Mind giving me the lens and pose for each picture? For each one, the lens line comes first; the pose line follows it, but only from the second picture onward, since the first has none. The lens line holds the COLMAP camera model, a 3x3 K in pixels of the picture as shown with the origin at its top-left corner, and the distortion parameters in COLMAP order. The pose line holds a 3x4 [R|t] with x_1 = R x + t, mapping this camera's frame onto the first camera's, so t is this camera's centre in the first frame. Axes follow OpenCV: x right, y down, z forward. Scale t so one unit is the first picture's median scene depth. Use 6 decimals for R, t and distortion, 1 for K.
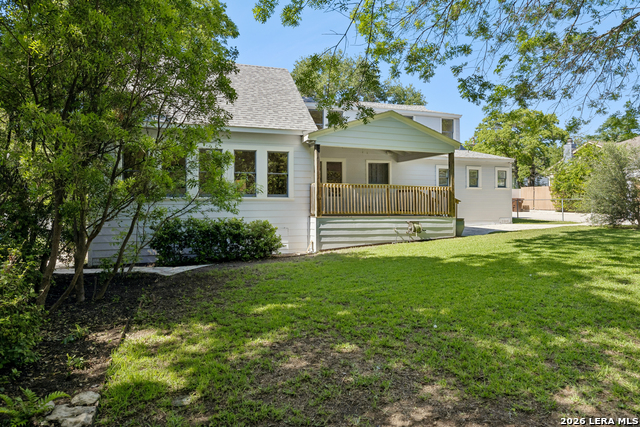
lens RADIAL K [[412.6, 0, 319.9], [0, 412.6, 213.6], [0, 0, 1]] dist [0.005615, -0.000223]
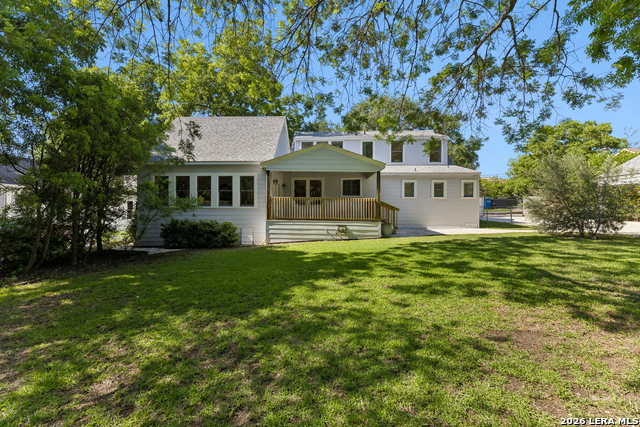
lens RADIAL K [[303.3, 0, 319.8], [0, 303.3, 212.4], [0, 0, 1]] dist [-0.001032, -0.000091]
pose [[0.927828, 0.008353, -0.372915, 0.543200], [-0.010769, 0.999932, -0.004396, -0.016066], [0.372853, 0.008095, 0.927855, 0.079762]]
